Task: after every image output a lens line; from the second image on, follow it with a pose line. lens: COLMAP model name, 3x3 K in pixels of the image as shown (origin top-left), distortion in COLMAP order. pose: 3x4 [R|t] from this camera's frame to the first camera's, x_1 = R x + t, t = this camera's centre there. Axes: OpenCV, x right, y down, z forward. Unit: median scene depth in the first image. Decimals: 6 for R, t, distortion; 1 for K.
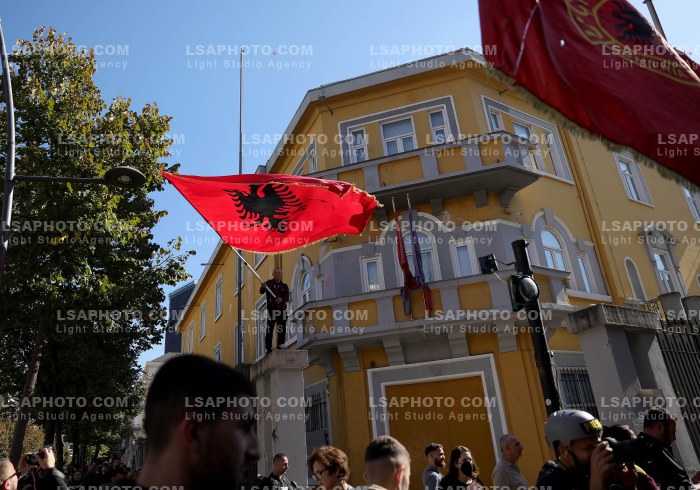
lens RADIAL K [[515.5, 0, 350.4], [0, 515.5, 244.6], [0, 0, 1]] dist [-0.074013, 0.005535]
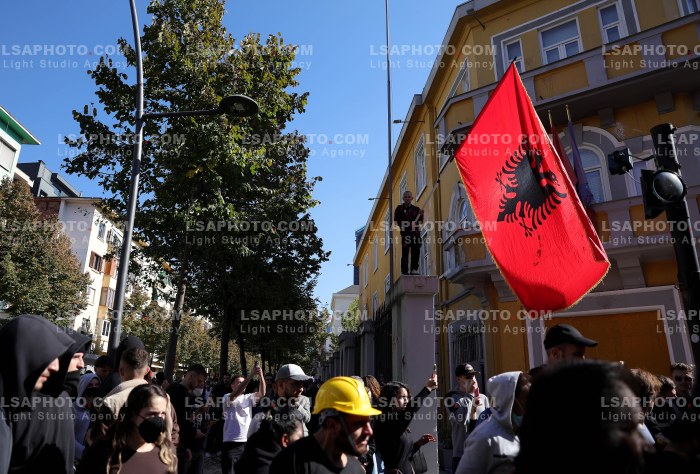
lens RADIAL K [[505.9, 0, 346.0], [0, 505.9, 236.6], [0, 0, 1]] dist [-0.069203, -0.000744]
pose [[0.935107, -0.018756, -0.353869, 0.080809], [0.057420, 0.993421, 0.099081, 0.030338], [0.349683, -0.112970, 0.930032, 0.081922]]
